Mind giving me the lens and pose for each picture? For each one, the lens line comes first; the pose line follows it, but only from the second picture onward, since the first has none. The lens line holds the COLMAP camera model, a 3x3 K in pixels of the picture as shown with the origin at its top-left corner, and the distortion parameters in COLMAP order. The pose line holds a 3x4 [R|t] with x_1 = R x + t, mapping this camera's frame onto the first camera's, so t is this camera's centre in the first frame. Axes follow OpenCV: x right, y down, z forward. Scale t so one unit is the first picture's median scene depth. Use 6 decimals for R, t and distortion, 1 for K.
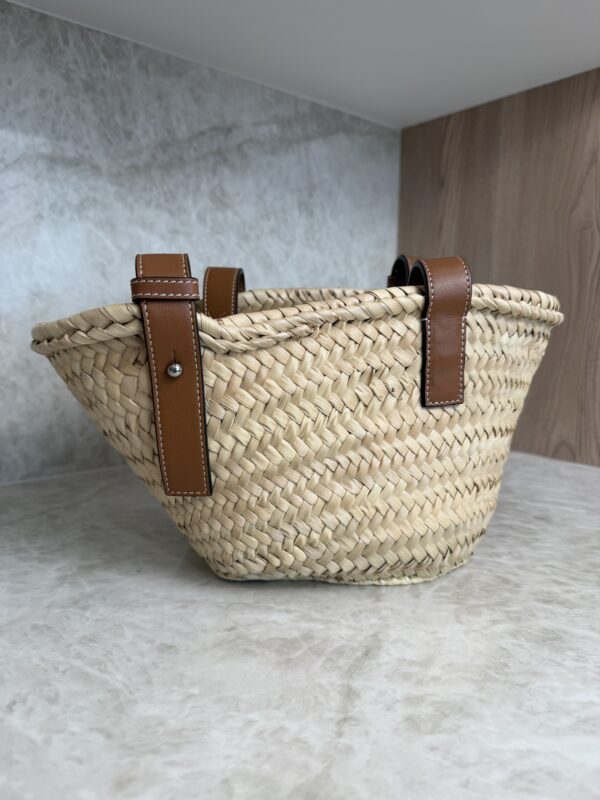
lens RADIAL K [[591.2, 0, 298.9], [0, 591.2, 400.4], [0, 0, 1]] dist [-0.023614, -0.001845]
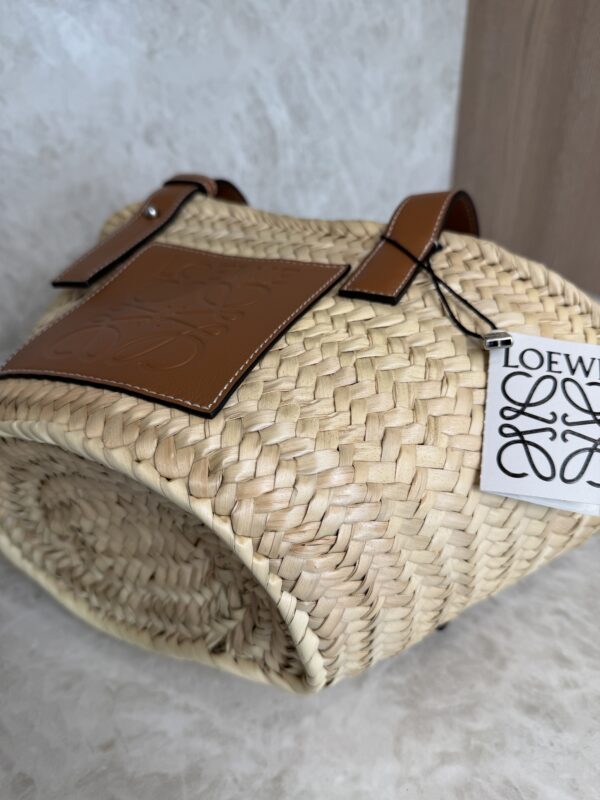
lens RADIAL K [[600.8, 0, 300.0], [0, 600.8, 400.0], [0, 0, 1]] dist [-0.041970, 0.005272]
pose [[0.990448, 0.038000, -0.132546, 0.235651], [0.030763, 0.876145, 0.481065, -0.412415], [0.134410, -0.480547, 0.866607, 0.543507]]
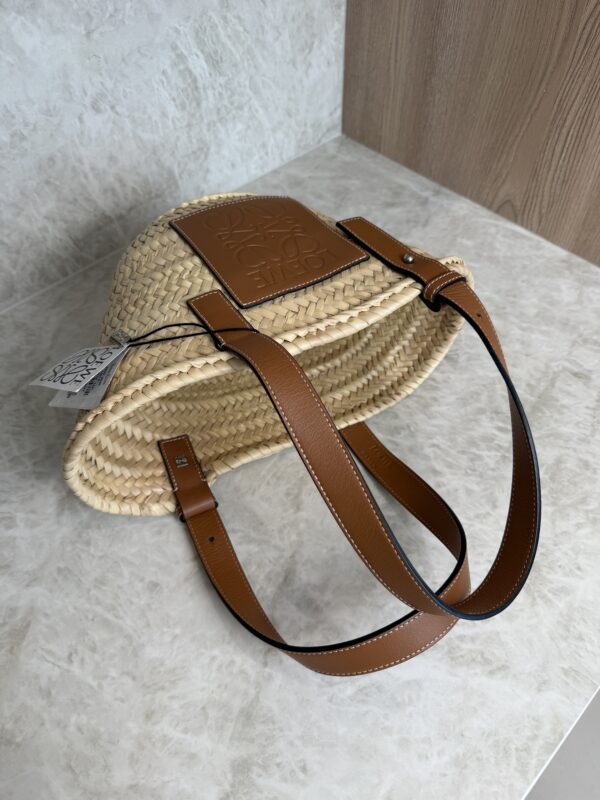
lens RADIAL K [[586.8, 0, 291.0], [0, 586.8, 400.1], [0, 0, 1]] dist [-0.010608, -0.006915]
pose [[0.997637, -0.067960, 0.010078, 0.133322], [0.040134, 0.695537, 0.717368, -0.899197], [-0.055762, -0.715269, 0.696622, 0.250526]]
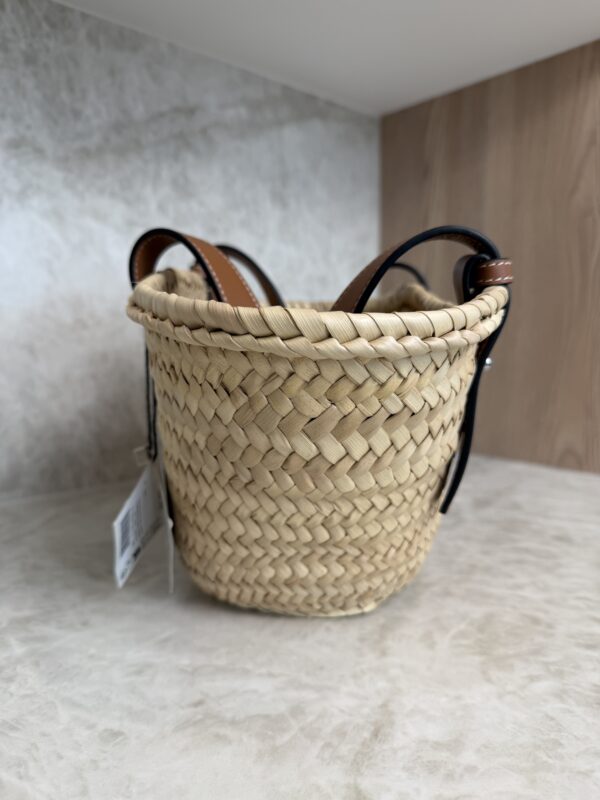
lens RADIAL K [[600.1, 0, 293.3], [0, 600.1, 404.7], [0, 0, 1]] dist [-0.048524, 0.015101]
pose [[0.999260, -0.023825, 0.030206, -0.004436], [0.024338, 0.999564, -0.016721, 0.013163], [-0.029794, 0.017444, 0.999404, 0.210697]]
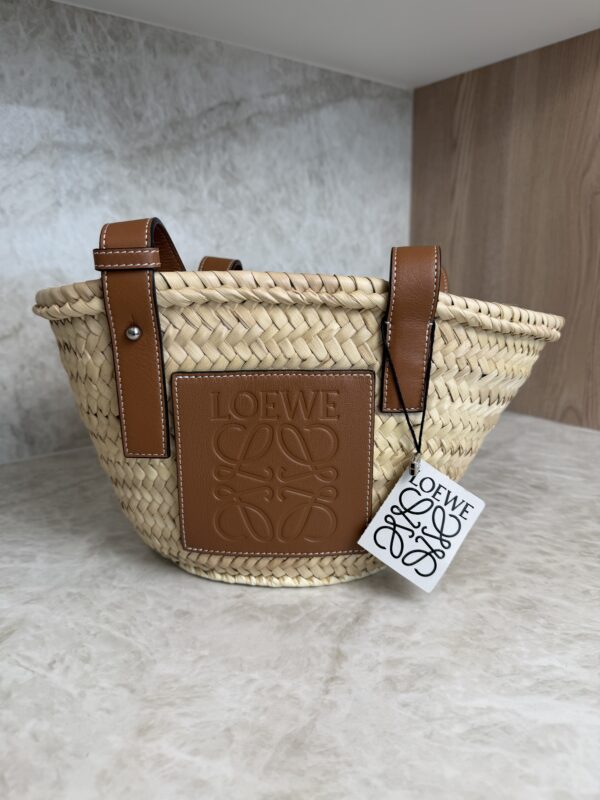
lens RADIAL K [[589.8, 0, 294.6], [0, 589.8, 401.5], [0, 0, 1]] dist [-0.025276, -0.000208]
pose [[0.998481, -0.012927, -0.053556, 0.055793], [0.017646, 0.995910, 0.088608, -0.082804], [0.052191, -0.089418, 0.994626, -0.085257]]
